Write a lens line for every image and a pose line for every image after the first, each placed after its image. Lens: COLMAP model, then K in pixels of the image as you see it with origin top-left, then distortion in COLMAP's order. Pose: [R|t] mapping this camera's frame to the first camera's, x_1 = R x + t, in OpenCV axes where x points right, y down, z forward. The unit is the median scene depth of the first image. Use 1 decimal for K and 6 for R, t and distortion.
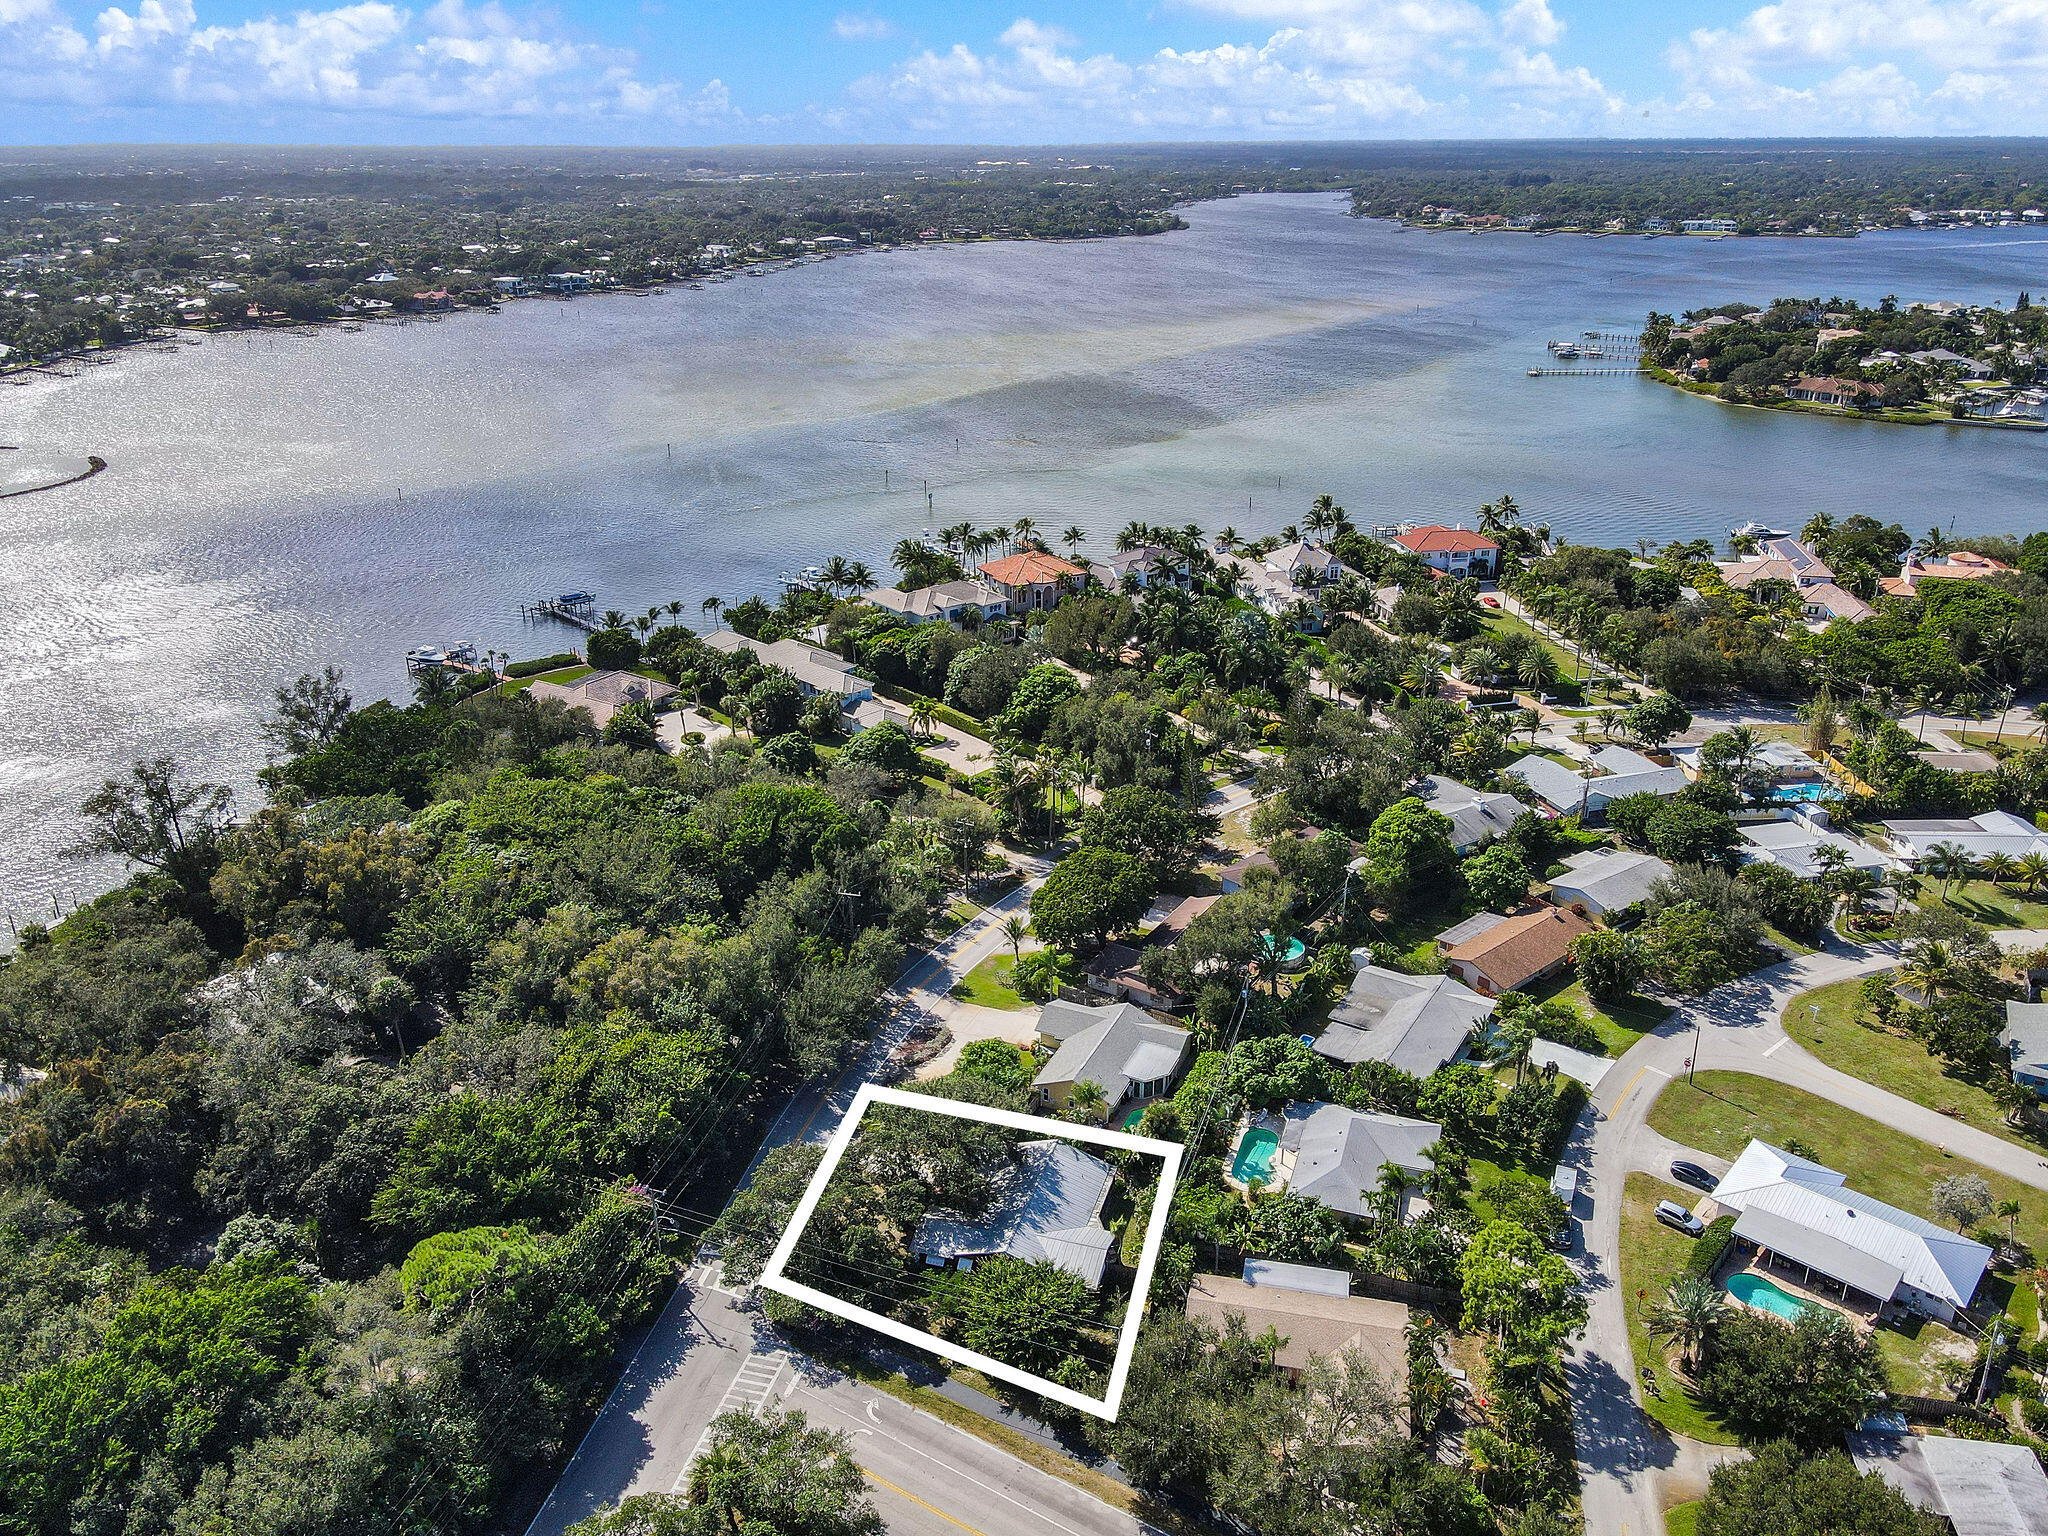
lens RADIAL K [[1505.9, 0, 1015.2], [0, 1505.9, 781.3], [0, 0, 1]] dist [0.013177, 0.017118]
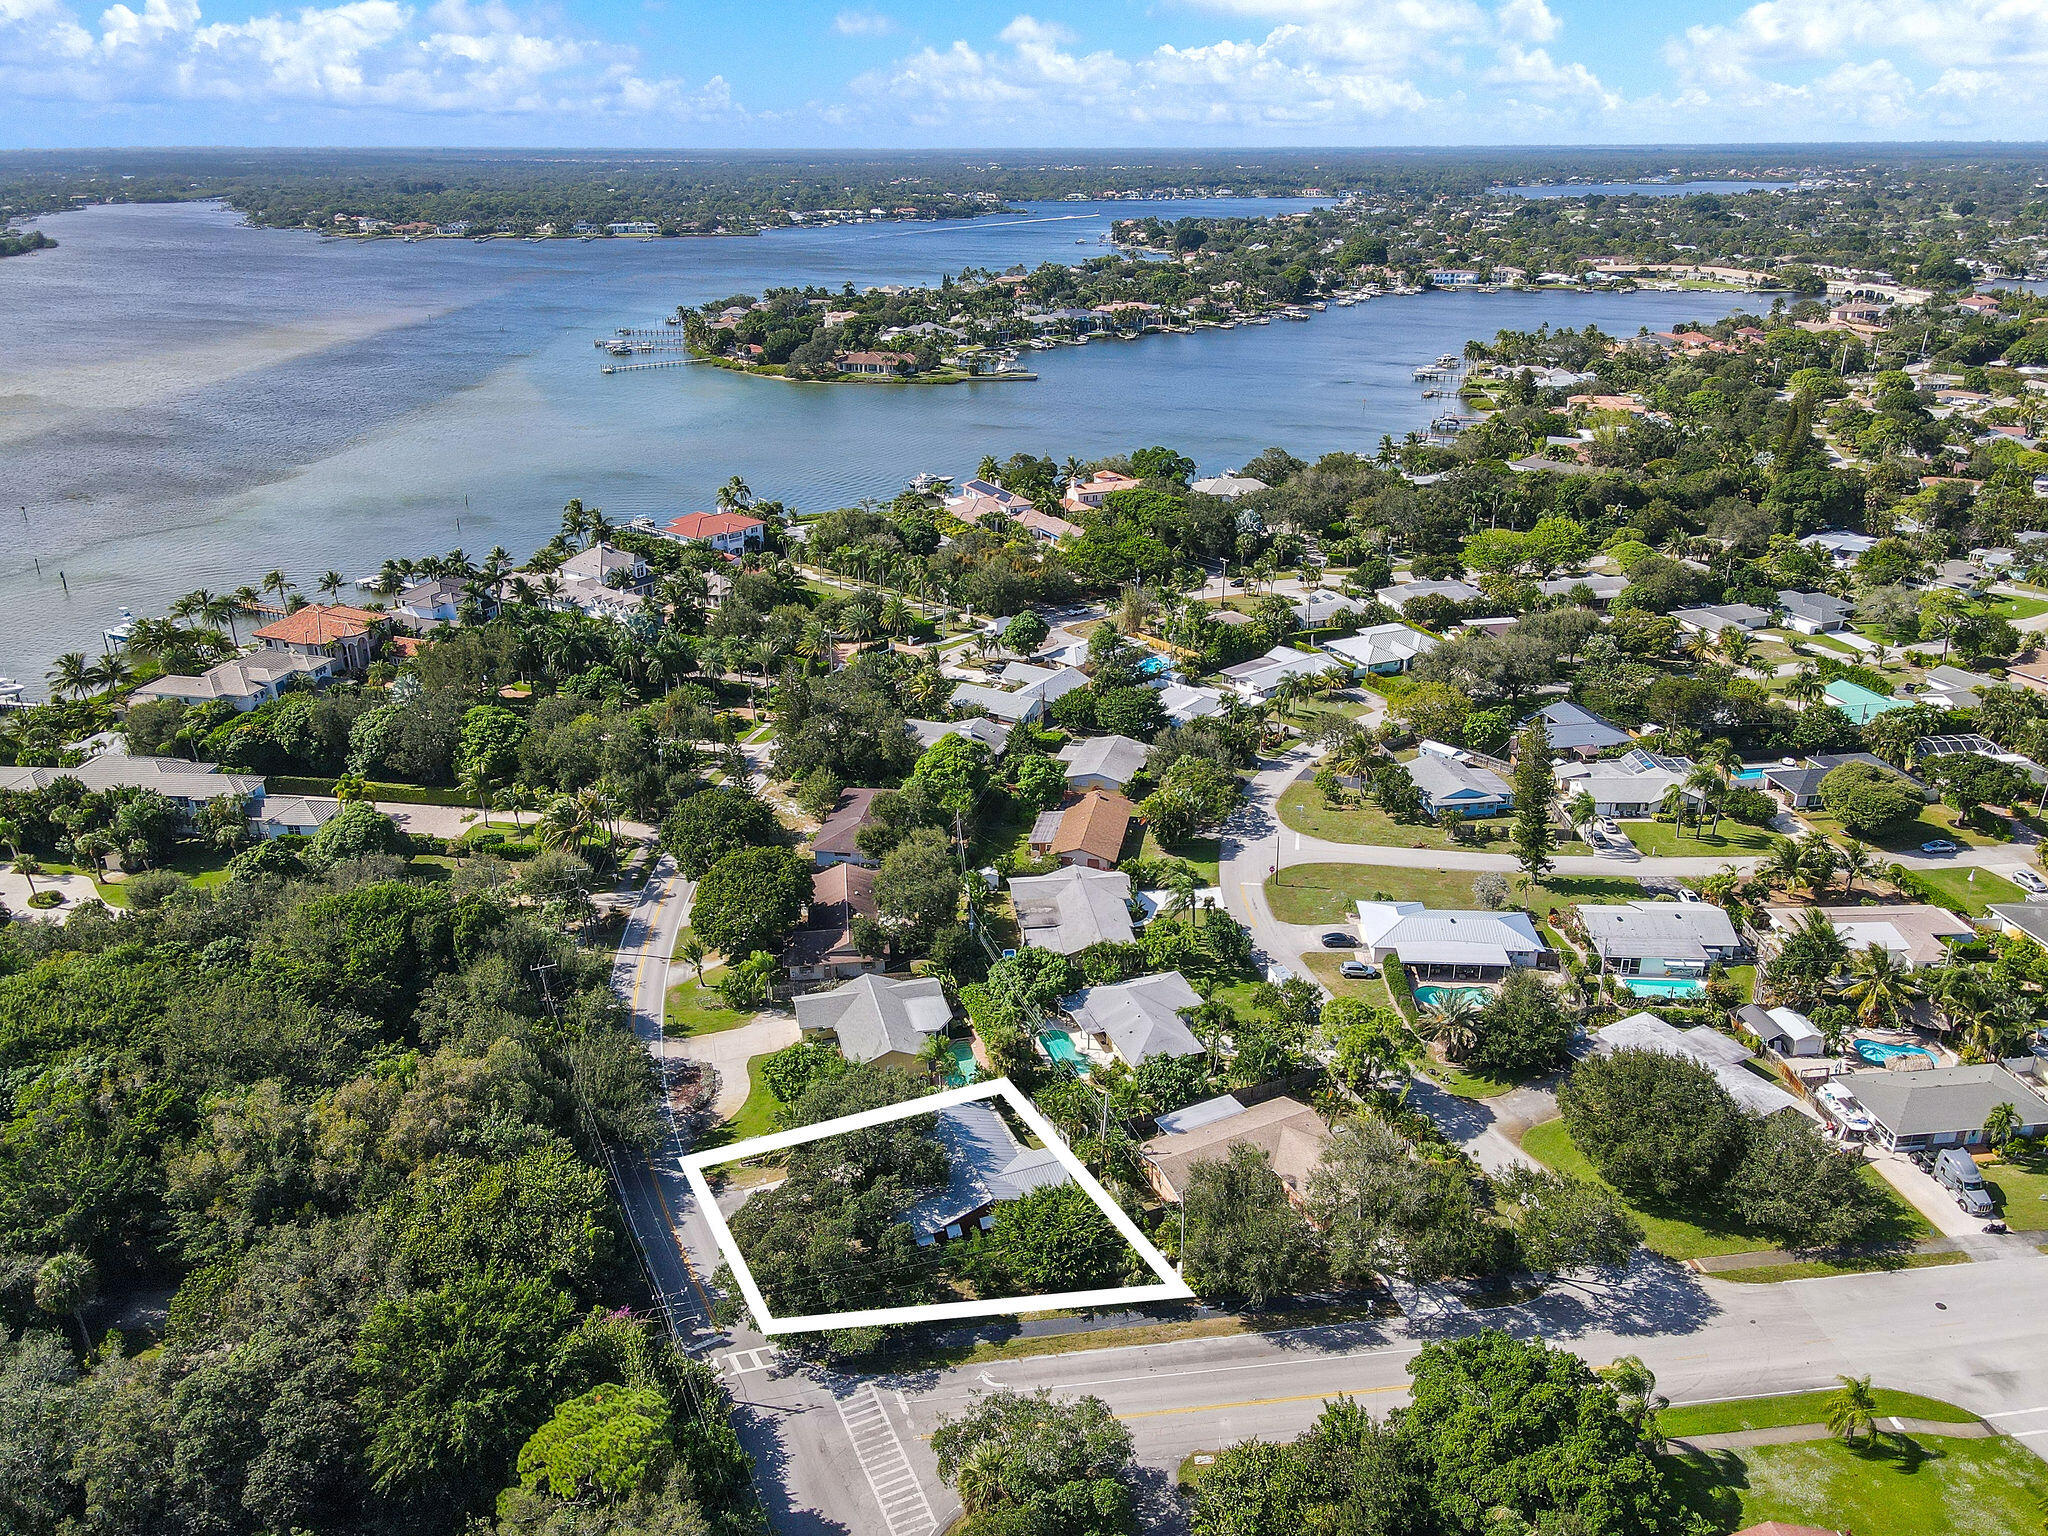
lens RADIAL K [[1505.9, 0, 1032.4], [0, 1505.9, 781.7], [0, 0, 1]] dist [0.013177, 0.017118]
pose [[0.770321, -0.250629, 0.586337, -0.403146], [0.253213, 0.964142, 0.079454, -0.031776], [-0.585226, 0.087263, 0.806161, 0.093146]]
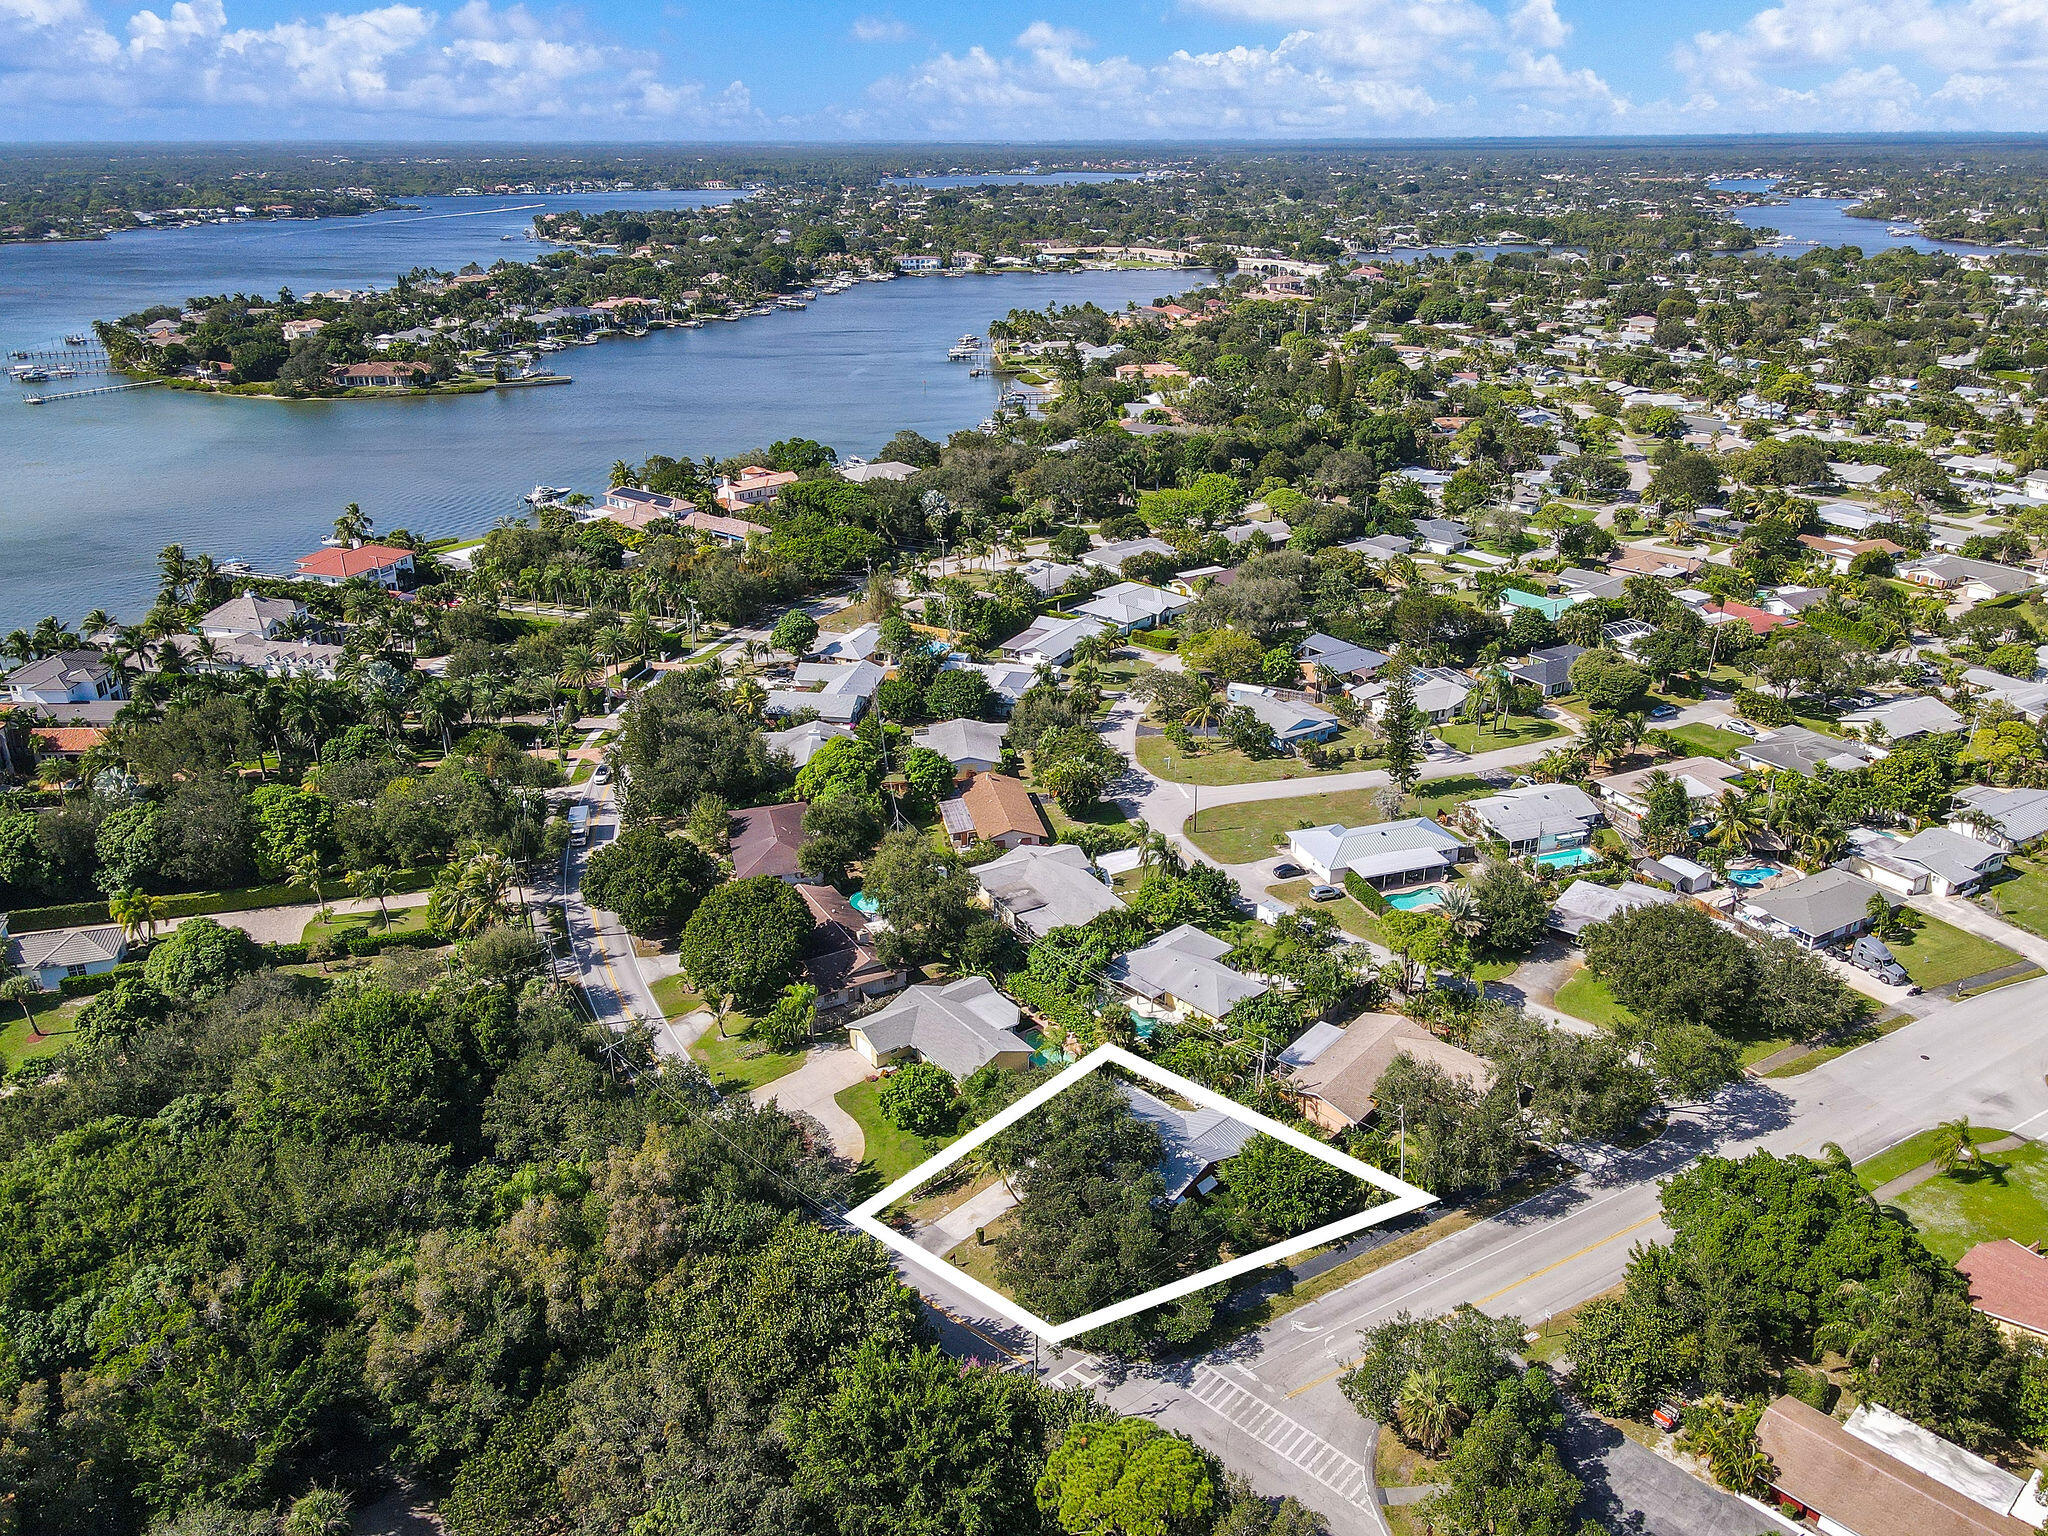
lens RADIAL K [[1505.9, 0, 1030.2], [0, 1505.9, 752.0], [0, 0, 1]] dist [0.013177, 0.017118]
pose [[0.469211, -0.337742, 0.815948, -0.638473], [0.352637, 0.918768, 0.177518, -0.141158], [-0.809622, 0.204440, 0.550197, 0.356244]]
